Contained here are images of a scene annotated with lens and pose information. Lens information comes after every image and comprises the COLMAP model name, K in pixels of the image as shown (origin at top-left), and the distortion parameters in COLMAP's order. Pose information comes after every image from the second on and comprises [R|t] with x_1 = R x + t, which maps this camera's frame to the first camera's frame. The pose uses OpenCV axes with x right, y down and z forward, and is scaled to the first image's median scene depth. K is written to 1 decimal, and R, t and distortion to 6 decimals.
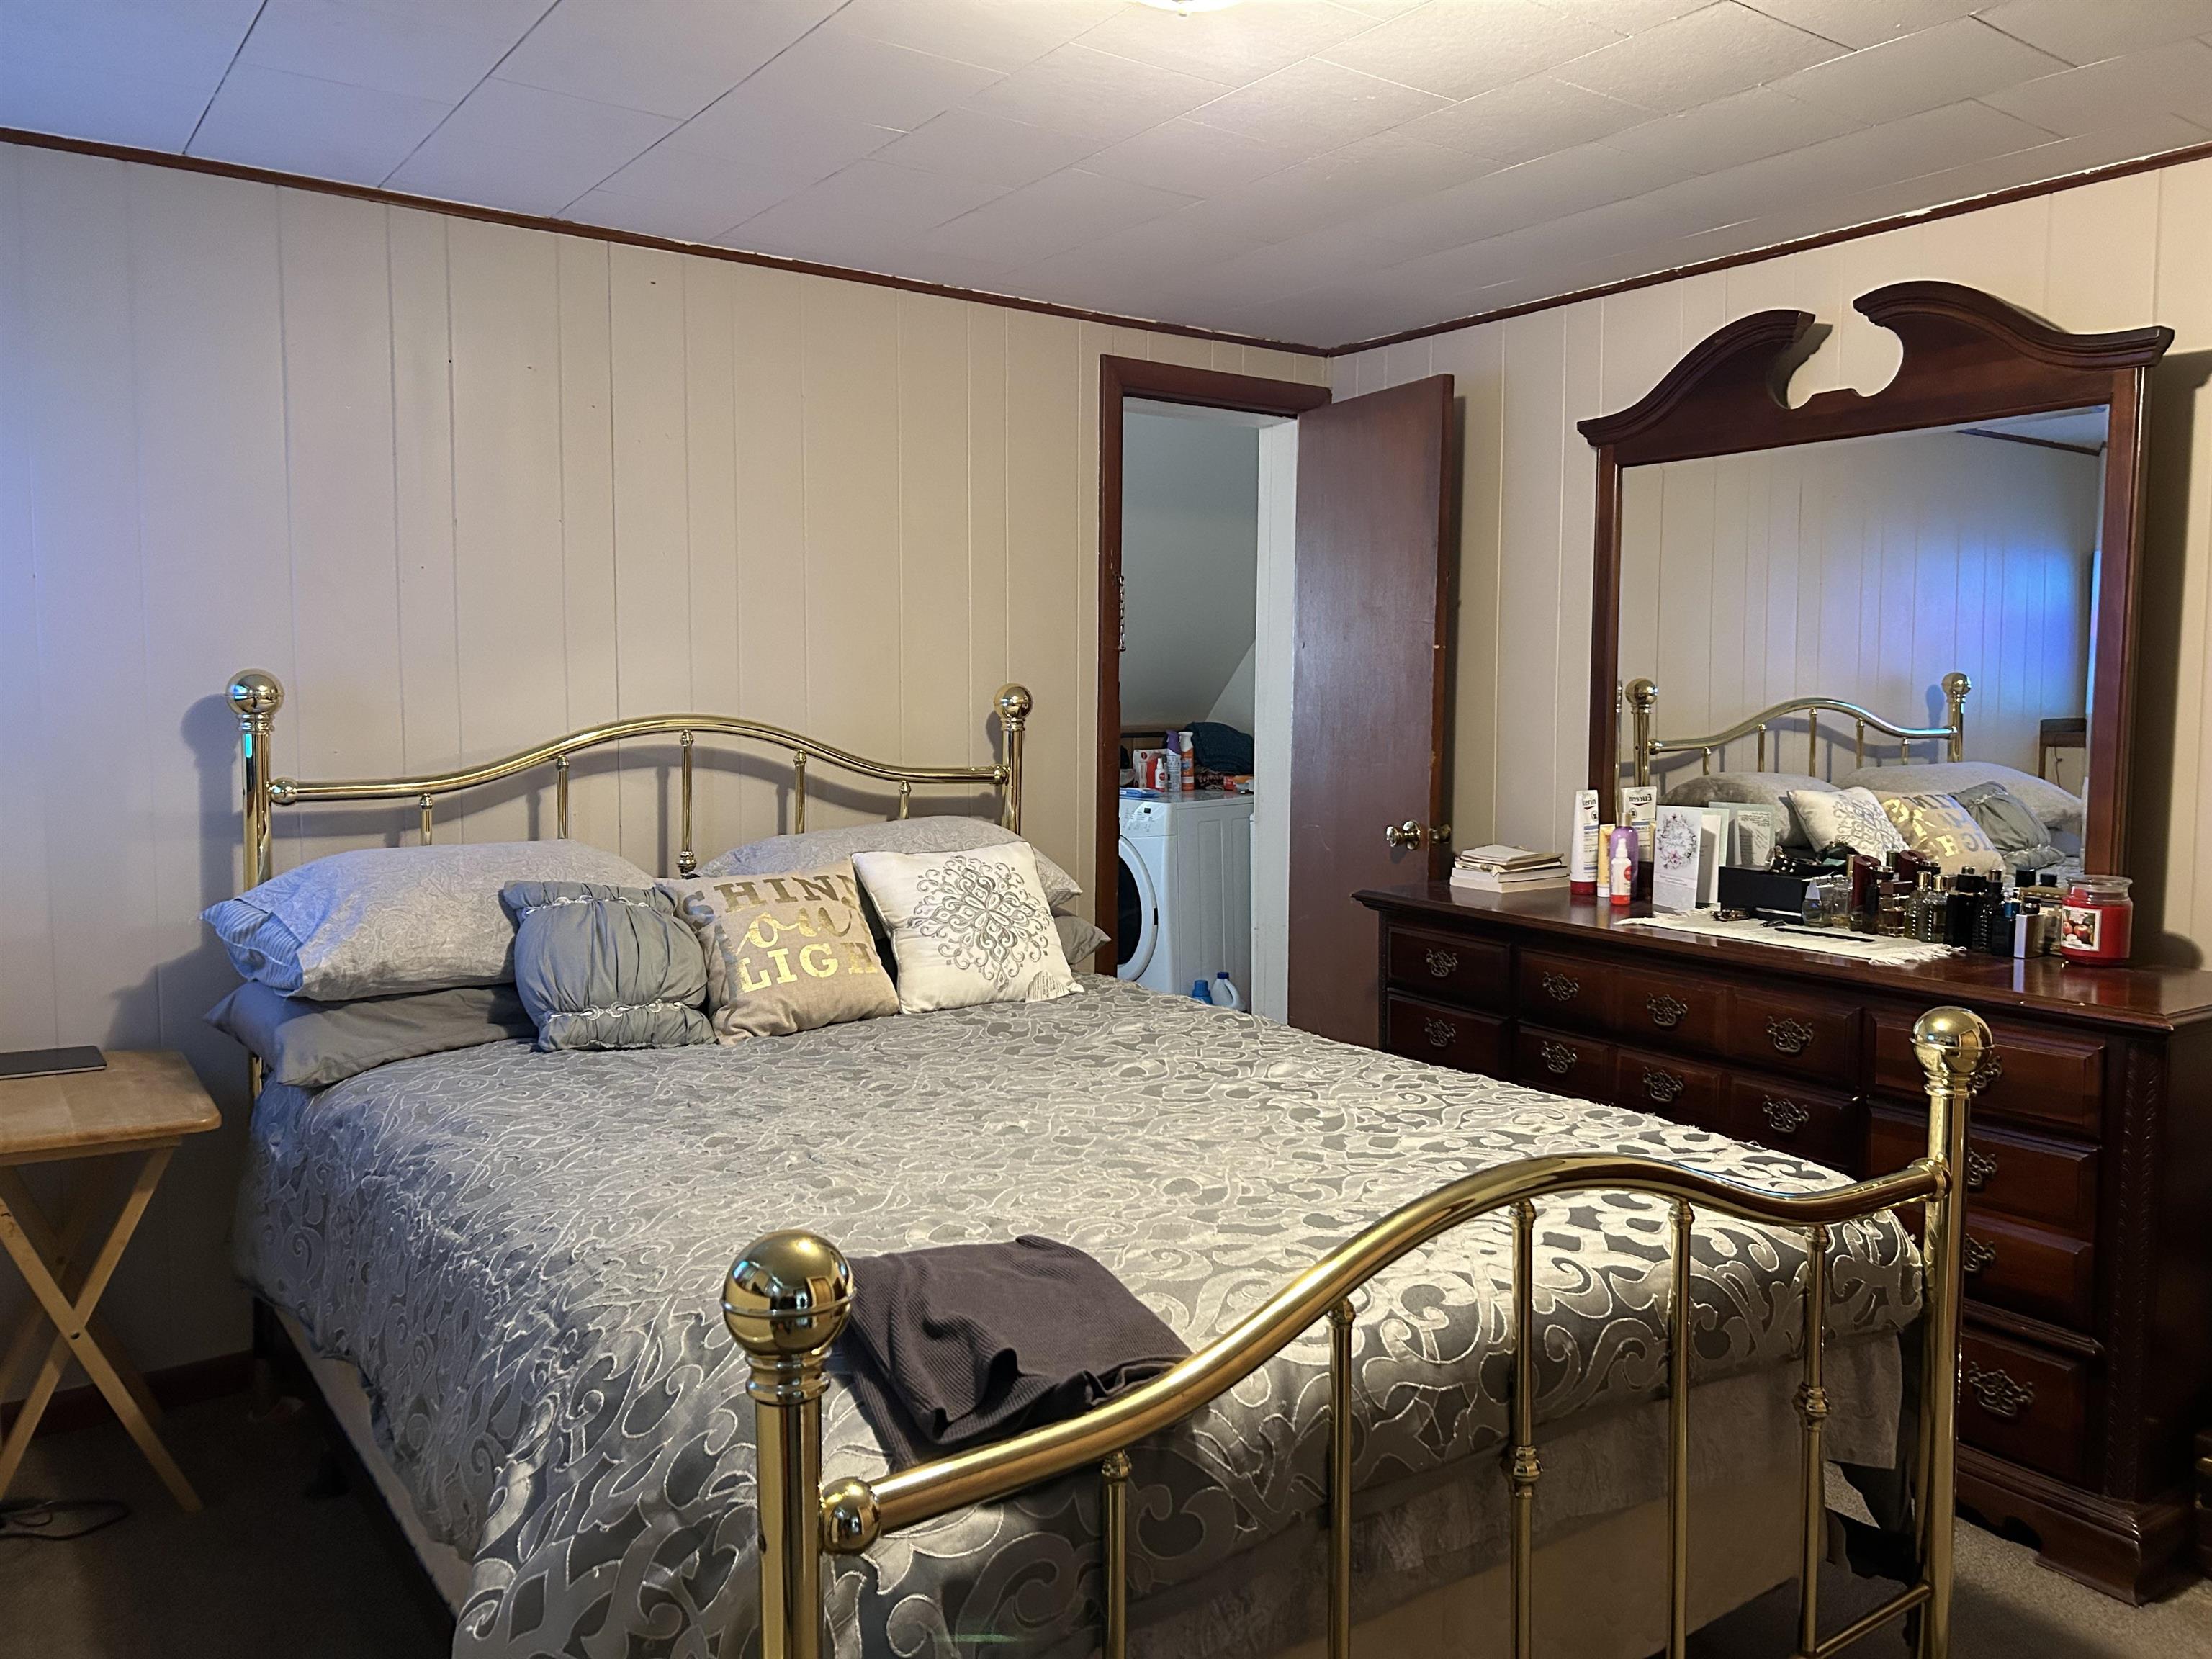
lens RADIAL K [[1670.8, 0, 1106.0], [0, 1670.8, 829.5], [0, 0, 1]] dist [0.124523, -0.142198]
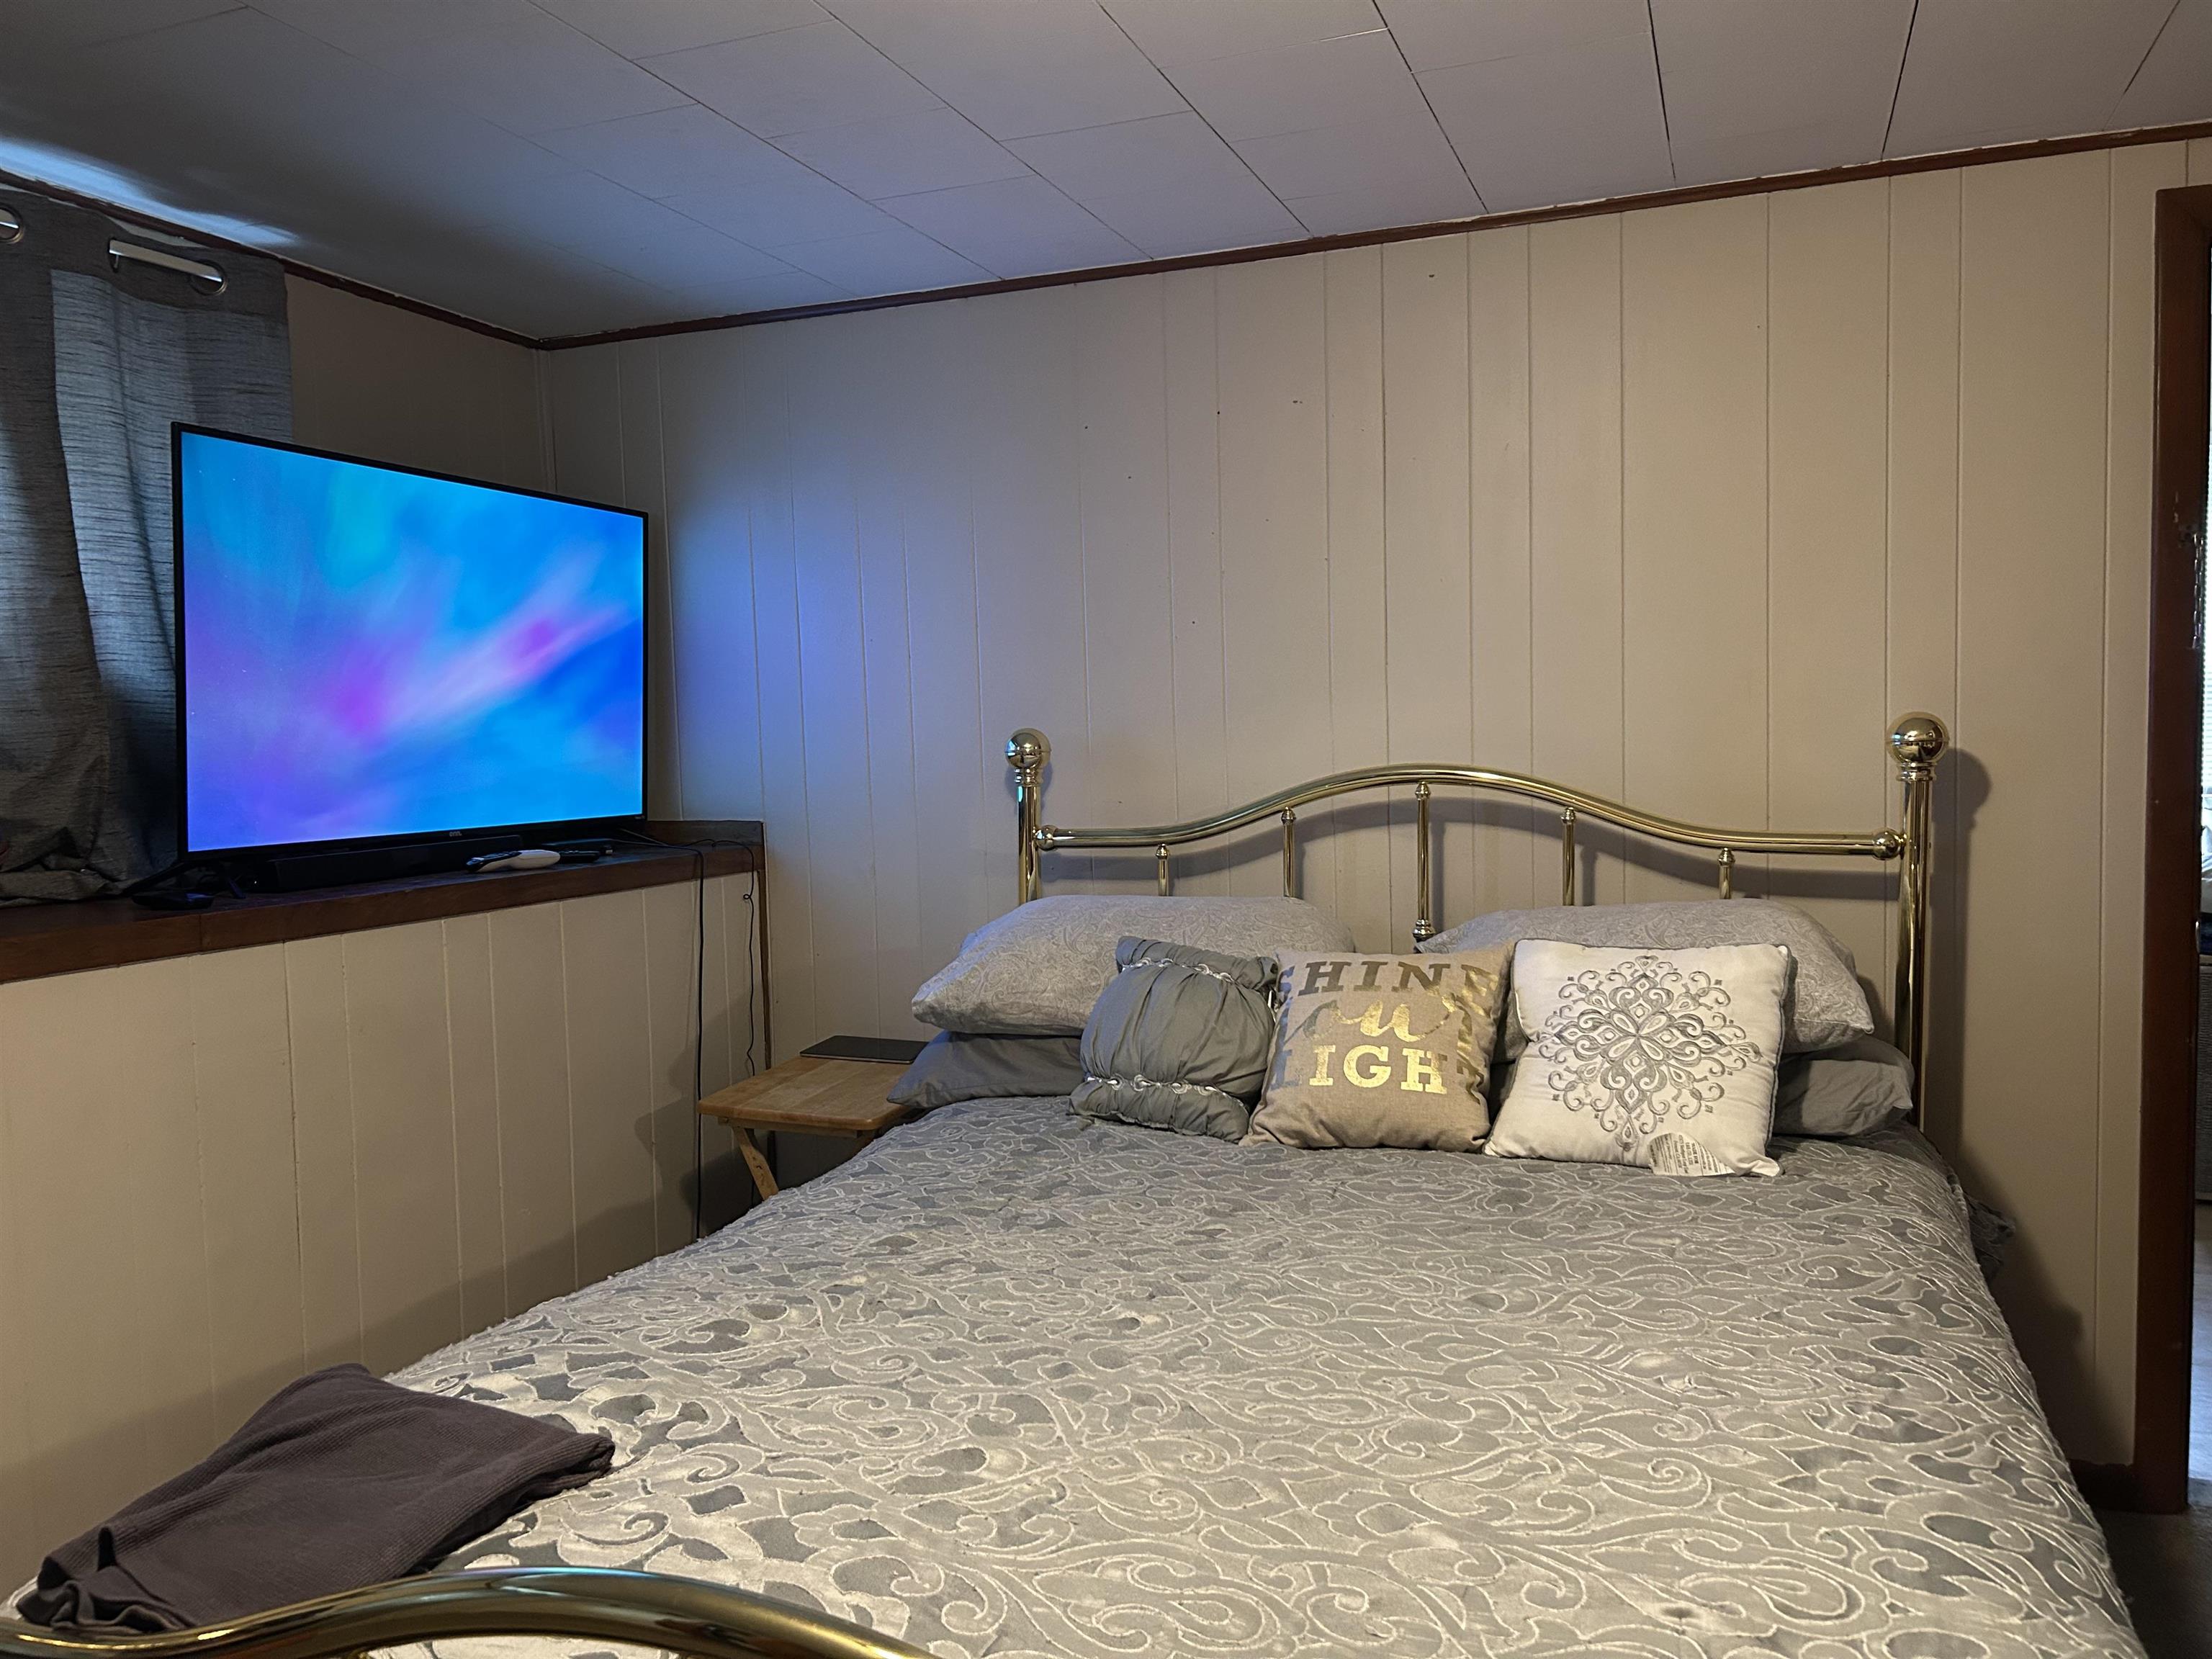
lens RADIAL K [[1670.8, 0, 1106.0], [0, 1670.8, 829.5], [0, 0, 1]] dist [0.124523, -0.142198]
pose [[0.541833, 0.034025, -0.839797, 0.456570], [-0.044379, 0.998945, 0.011840, -0.042843], [0.839314, 0.030854, 0.542771, 0.449679]]
